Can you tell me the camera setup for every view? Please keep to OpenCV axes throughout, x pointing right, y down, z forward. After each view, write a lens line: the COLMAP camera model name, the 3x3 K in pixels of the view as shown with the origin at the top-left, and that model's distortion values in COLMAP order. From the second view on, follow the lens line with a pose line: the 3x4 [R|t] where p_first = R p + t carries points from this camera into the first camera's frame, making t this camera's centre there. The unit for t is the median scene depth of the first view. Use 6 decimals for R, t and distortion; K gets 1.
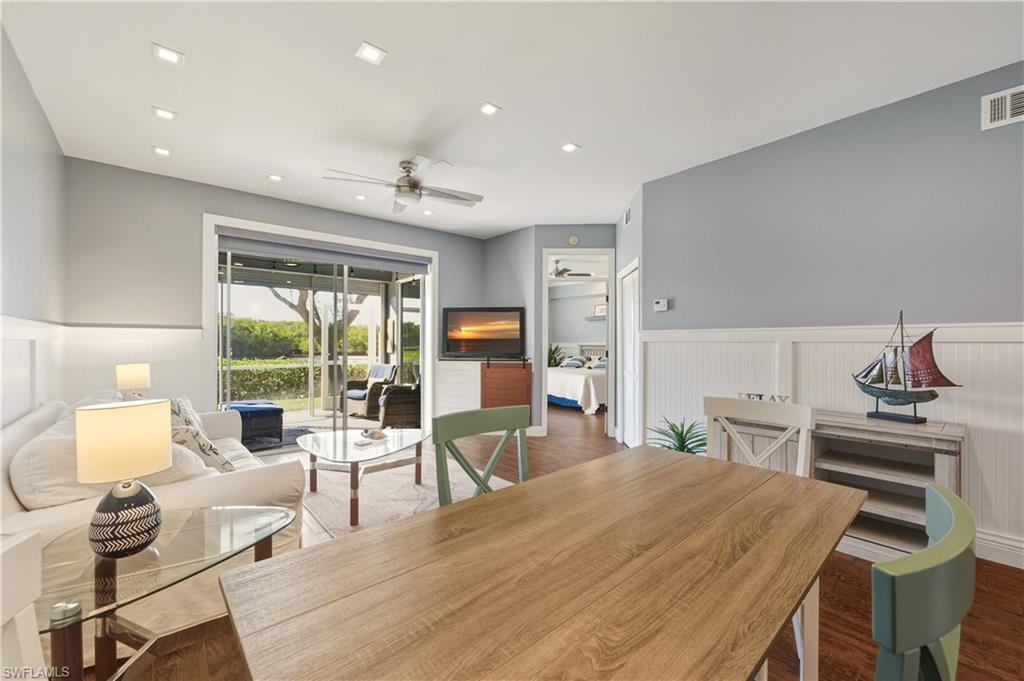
lens RADIAL K [[410.6, 0, 515.0], [0, 410.6, 343.4], [0, 0, 1]] dist [0.000471, 0.000271]
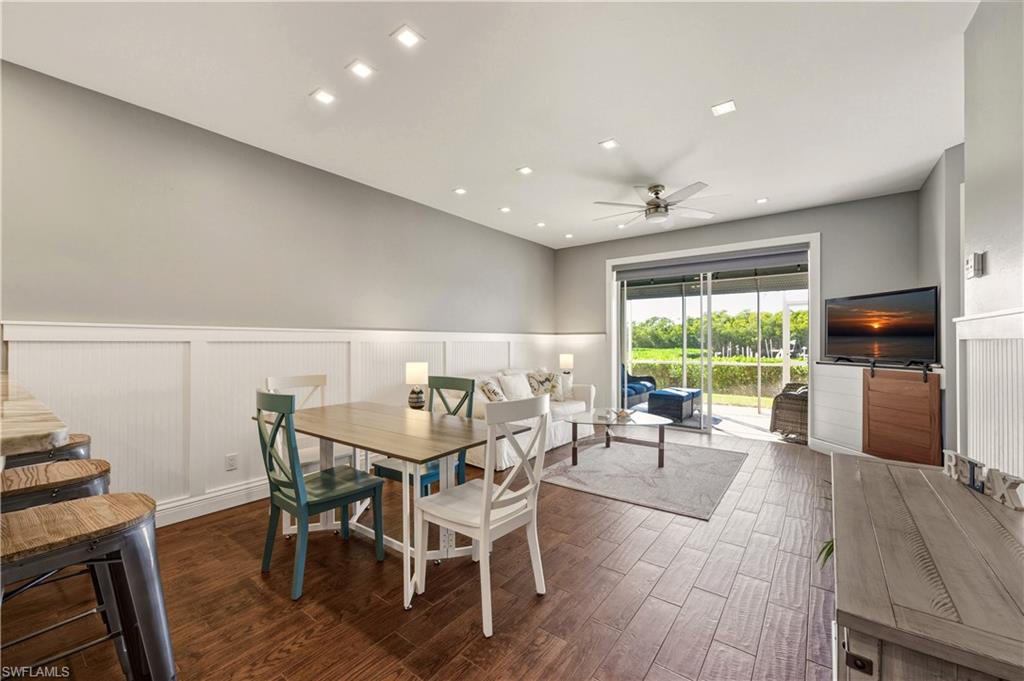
lens RADIAL K [[410.6, 0, 515.0], [0, 410.6, 343.4], [0, 0, 1]] dist [0.000471, 0.000271]
pose [[0.205871, 0.000690, -0.978579, 0.530793], [0.000027, 1.000000, 0.000711, 0.000508], [0.978579, -0.000173, 0.205871, 0.250409]]
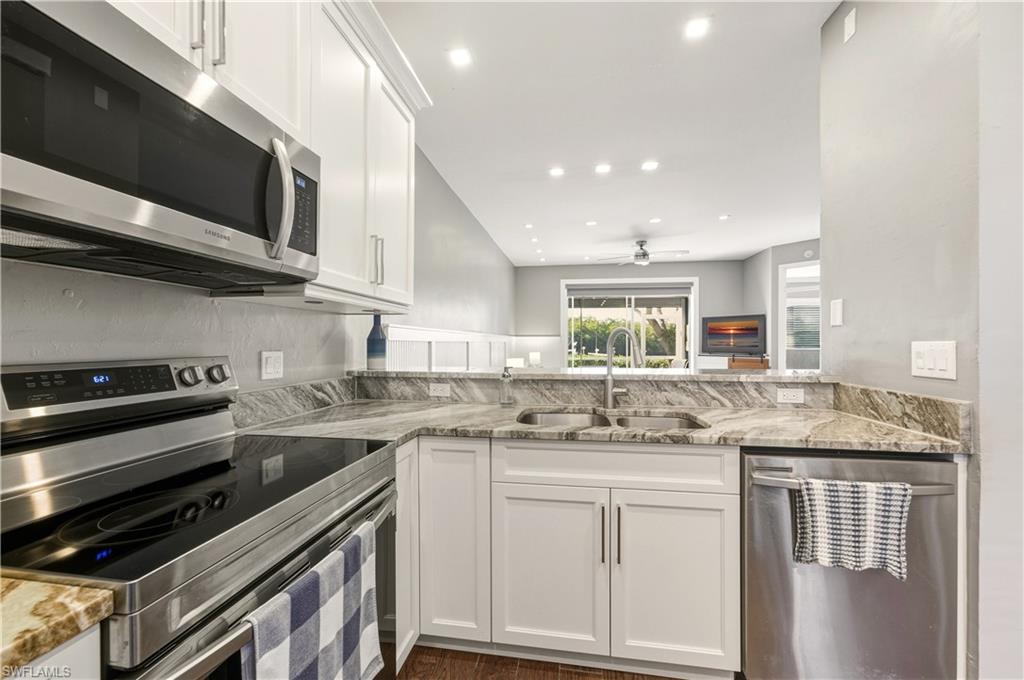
lens RADIAL K [[410.4, 0, 519.4], [0, 410.4, 345.4], [0, 0, 1]] dist [-0.000391, 0.000035]
pose [[0.650762, 0.006103, -0.759257, 0.499007], [-0.003803, 0.999981, 0.004778, 0.001698], [0.759272, -0.000222, 0.650773, -0.368154]]
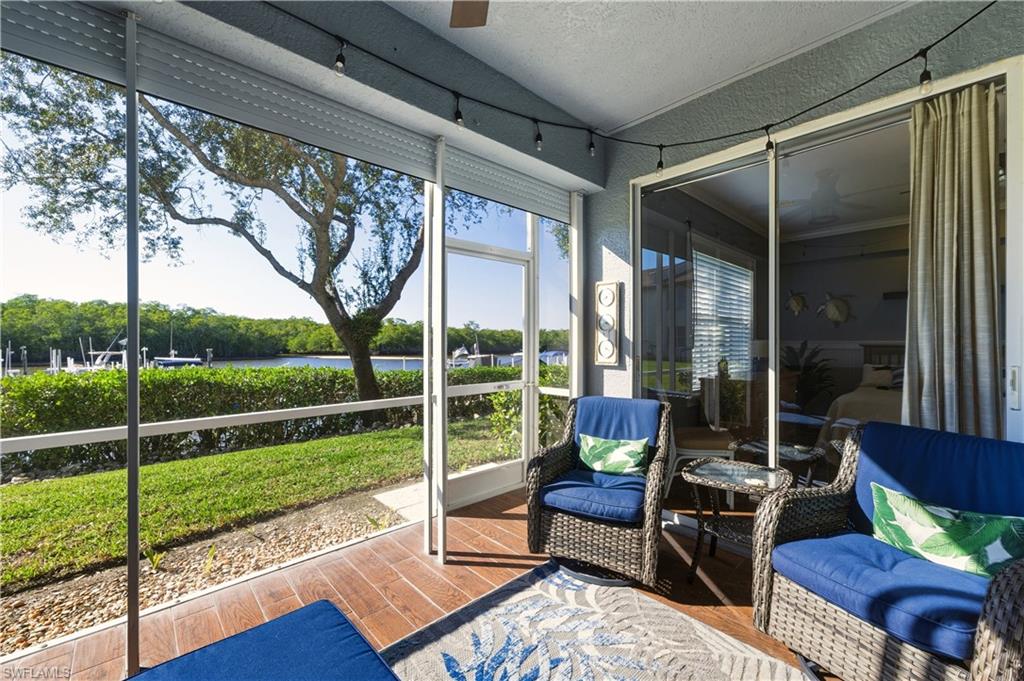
lens RADIAL K [[410.6, 0, 515.0], [0, 410.6, 343.4], [0, 0, 1]] dist [0.000471, 0.000271]
pose [[0.999613, 0.001185, 0.027807, -0.592395], [-0.001207, 0.999999, 0.000779, 0.002928], [-0.027806, -0.000813, 0.999613, 0.895744]]
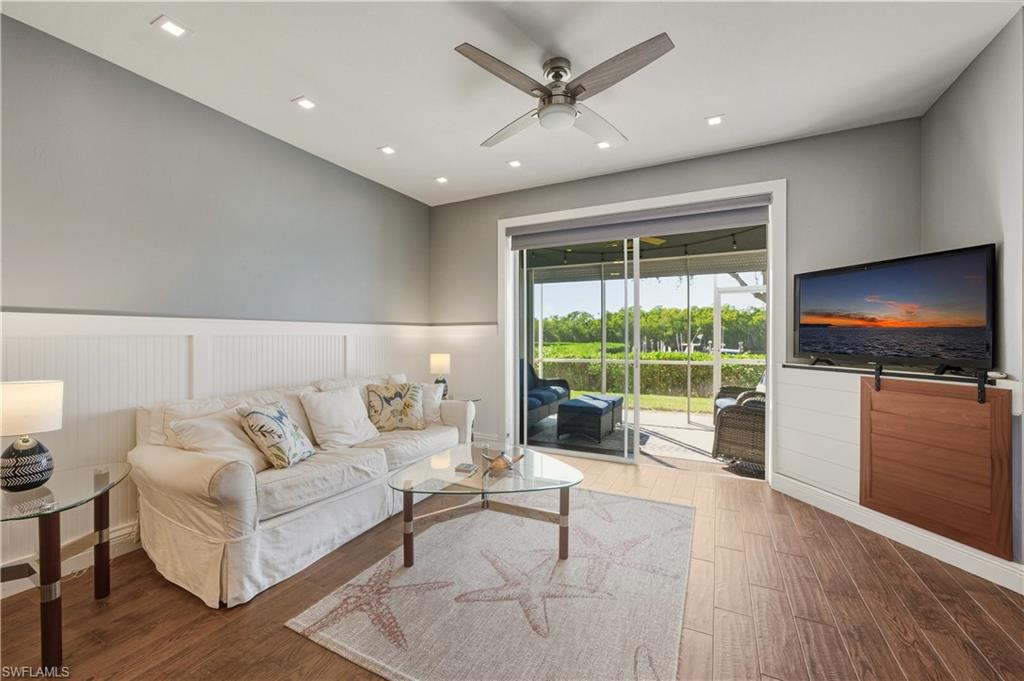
lens RADIAL K [[412.2, 0, 515.0], [0, 412.2, 338.5], [0, 0, 1]] dist [-0.000994, 0.000072]
pose [[0.377500, 0.002482, -0.926006, 0.219962], [0.000551, 0.999996, 0.002905, 0.000082], [0.926009, -0.001606, 0.377497, 0.463439]]
